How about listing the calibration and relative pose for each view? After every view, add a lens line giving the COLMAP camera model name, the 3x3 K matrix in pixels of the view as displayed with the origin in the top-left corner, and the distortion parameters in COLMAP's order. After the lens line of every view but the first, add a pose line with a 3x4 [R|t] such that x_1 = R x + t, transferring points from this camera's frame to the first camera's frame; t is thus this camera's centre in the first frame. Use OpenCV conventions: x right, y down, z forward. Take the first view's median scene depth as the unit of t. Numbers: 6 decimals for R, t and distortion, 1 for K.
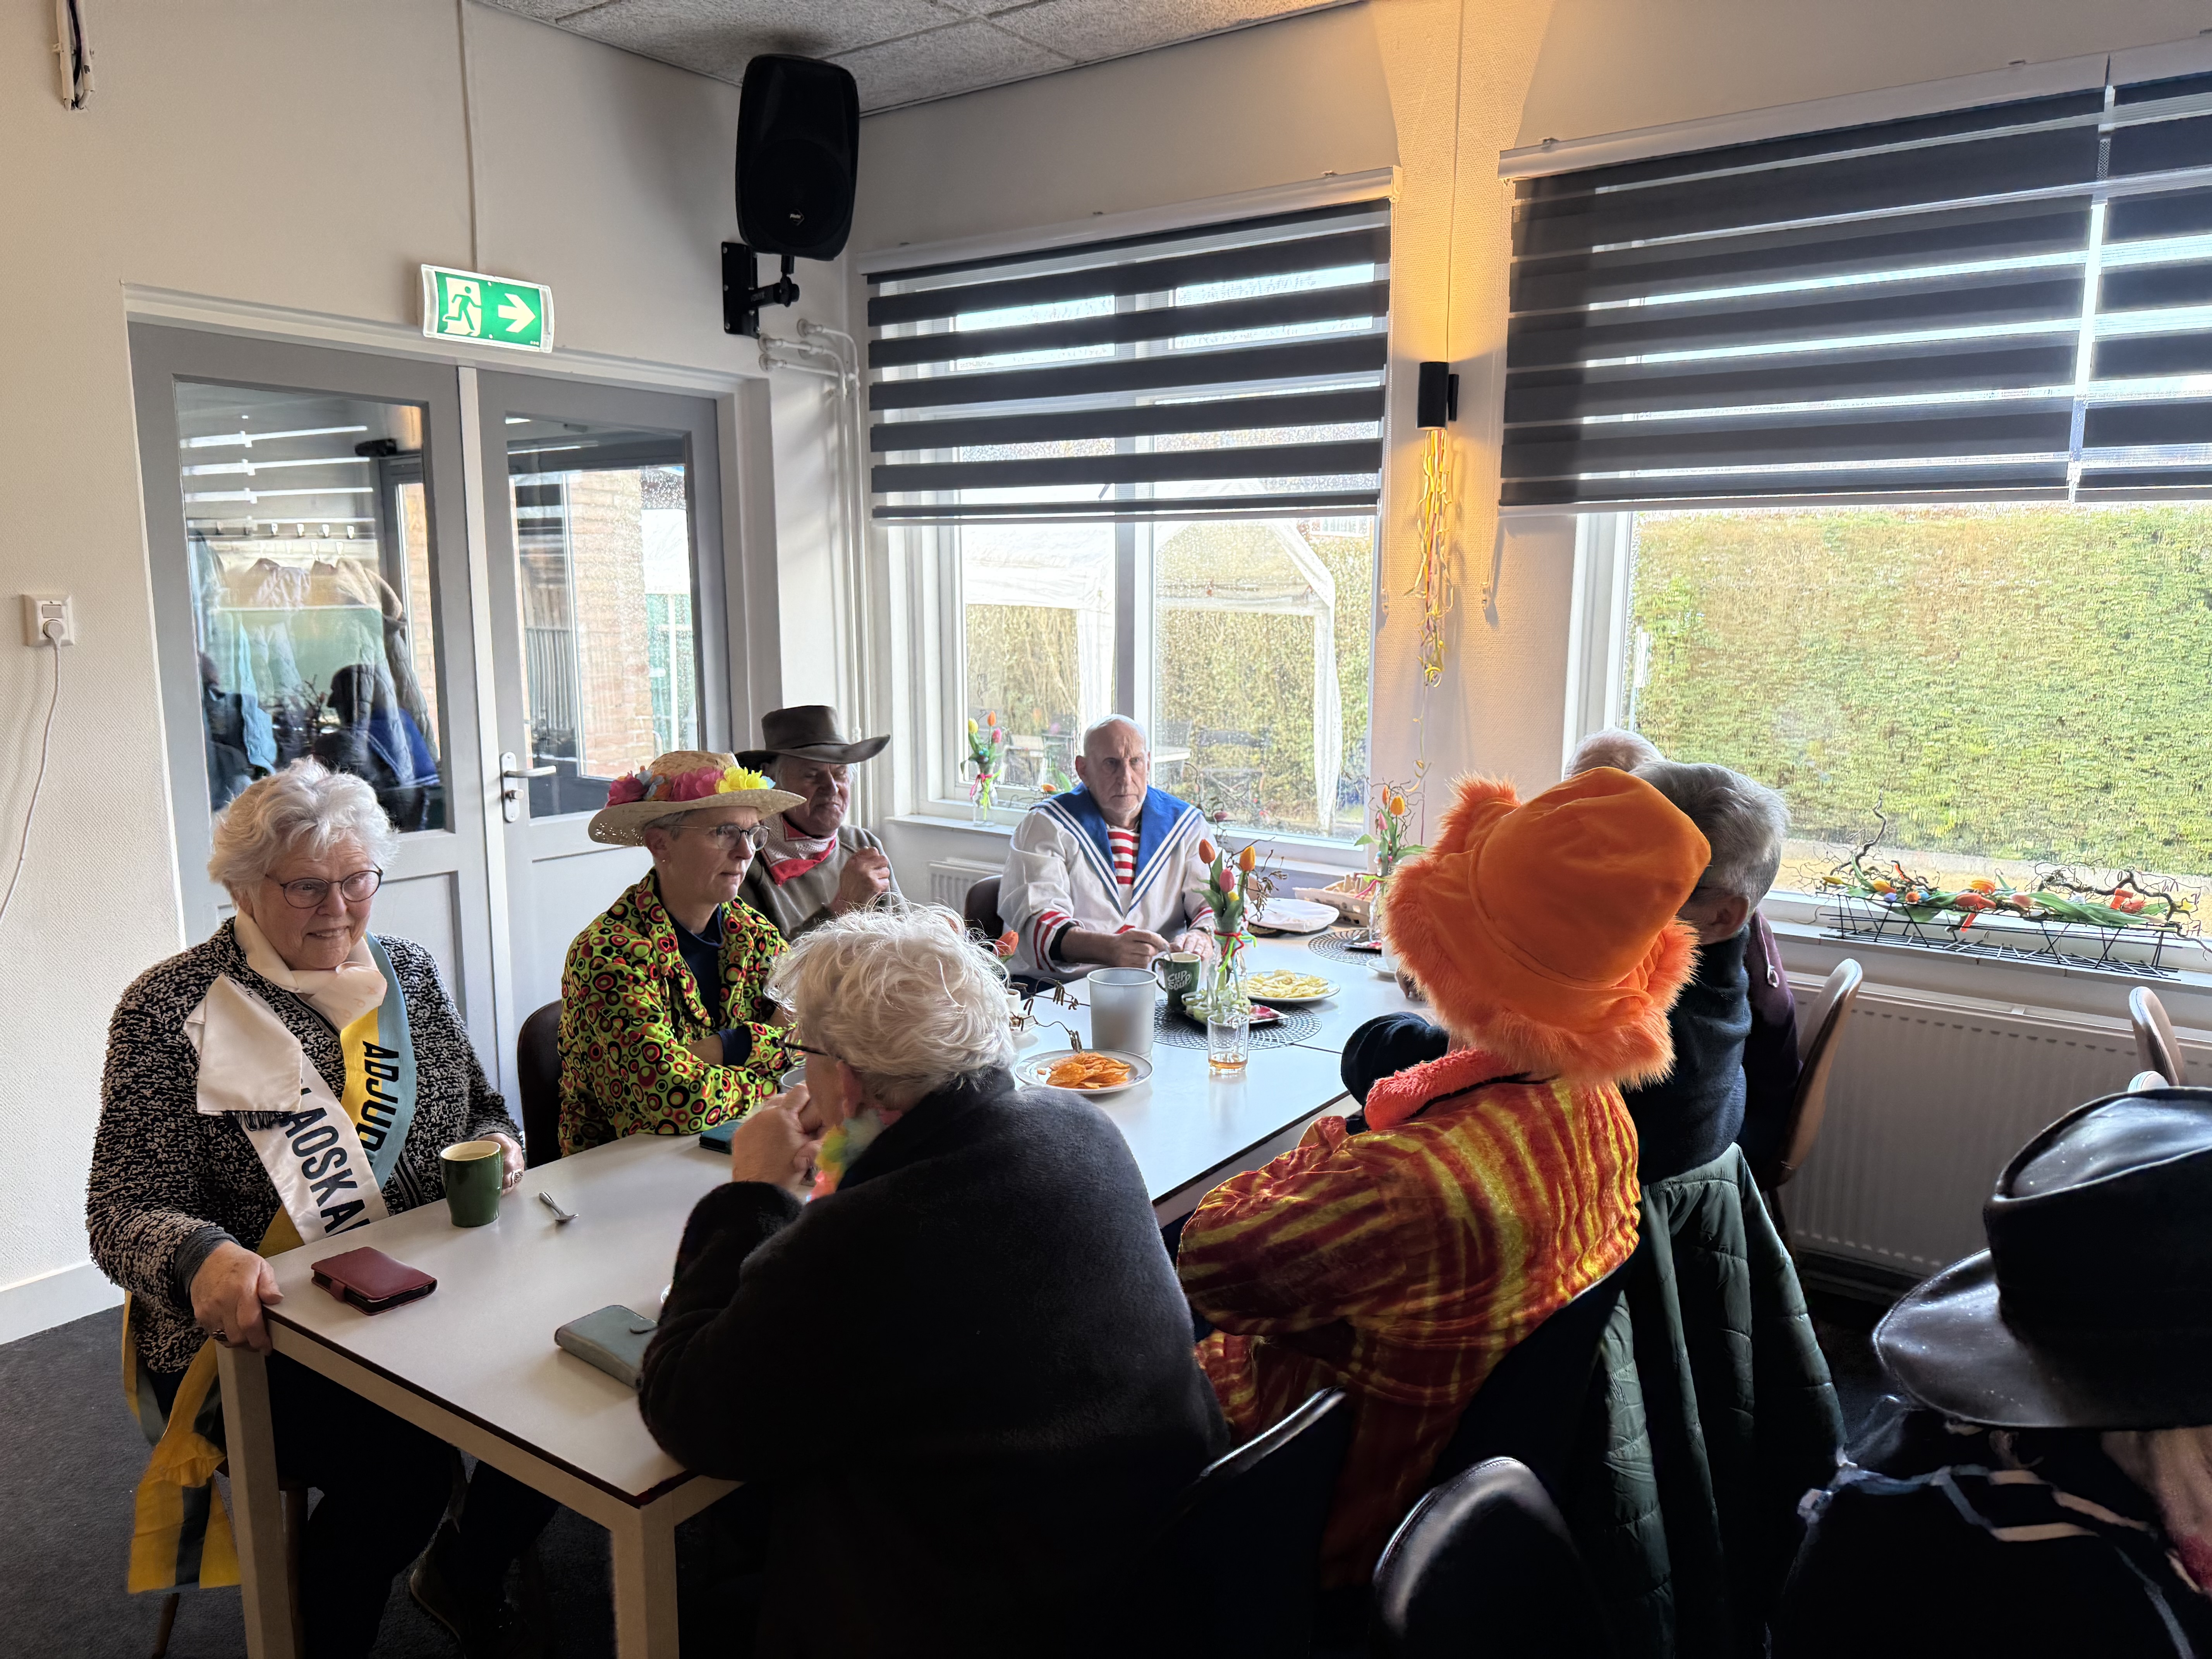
lens RADIAL K [[1596.4, 0, 1049.5], [0, 1596.4, 830.5], [0, 0, 1]] dist [0.107726, -0.115264]
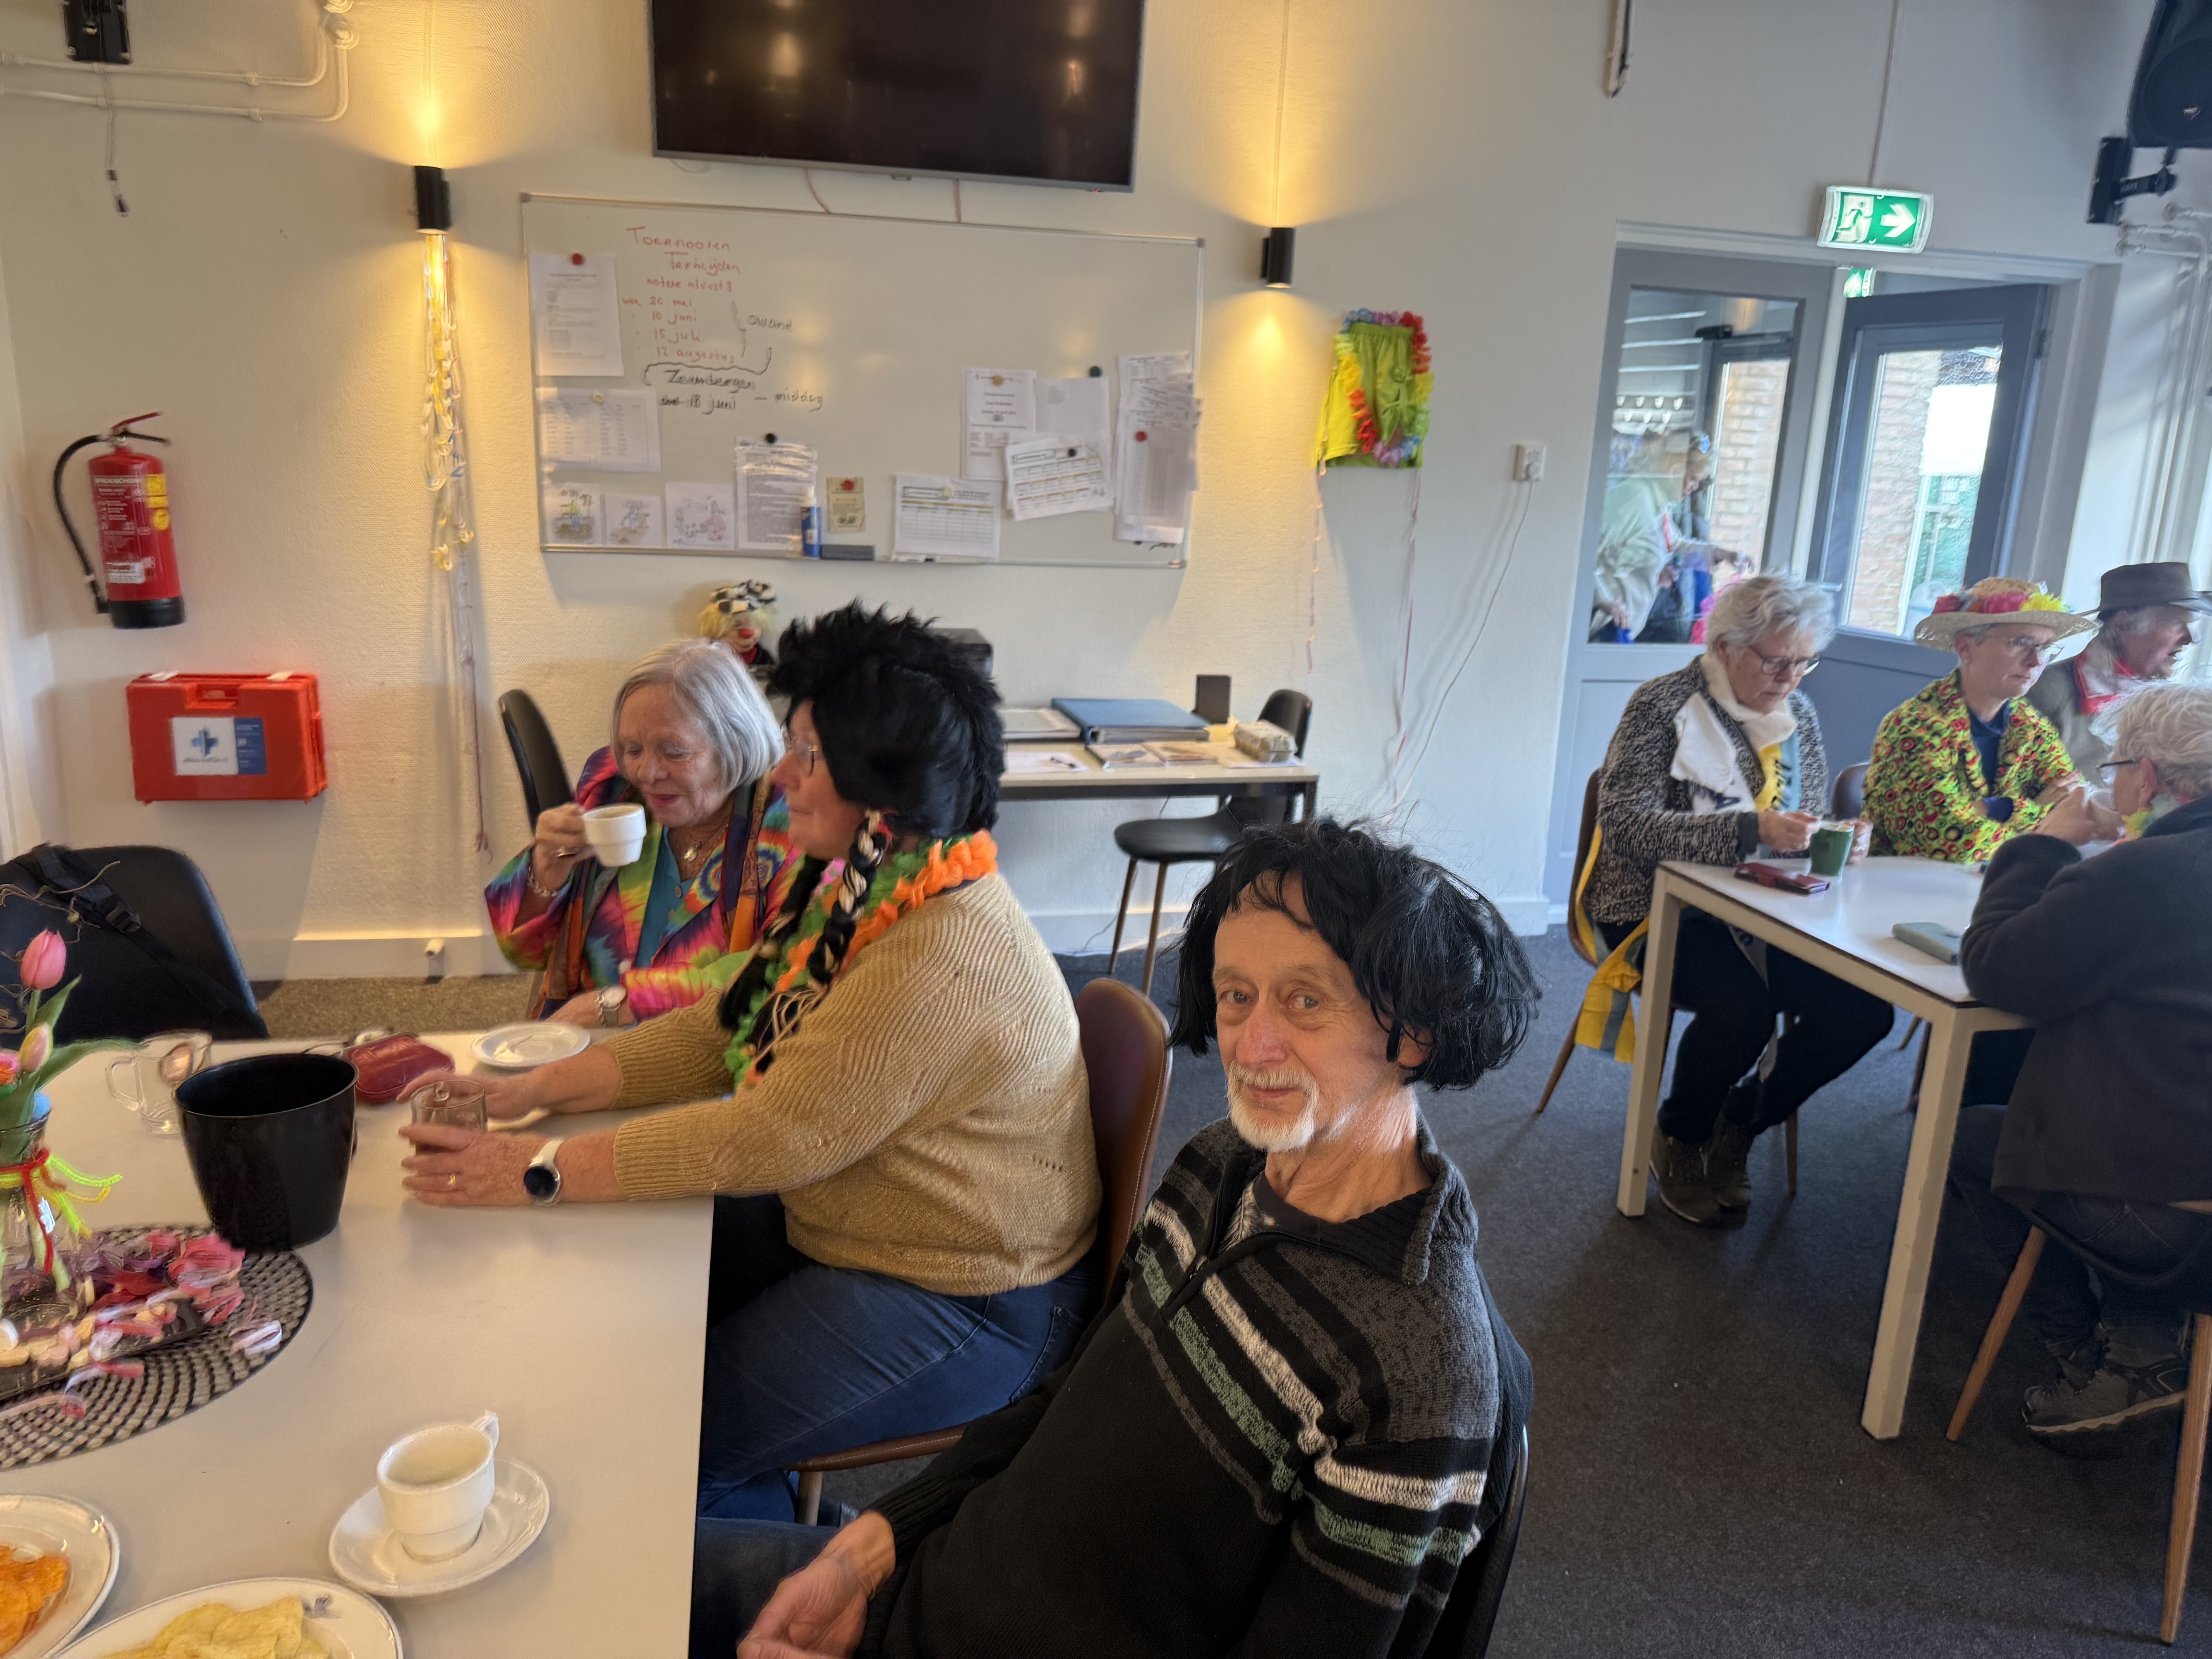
lens RADIAL K [[1570.2, 0, 1104.8], [0, 1570.2, 847.2], [0, 0, 1]] dist [0.003946, -0.005275]
pose [[0.773058, 0.188753, -0.605602, 0.009929], [-0.134016, 0.981752, 0.134918, 0.055987], [0.620017, -0.023139, 0.784247, -0.272474]]
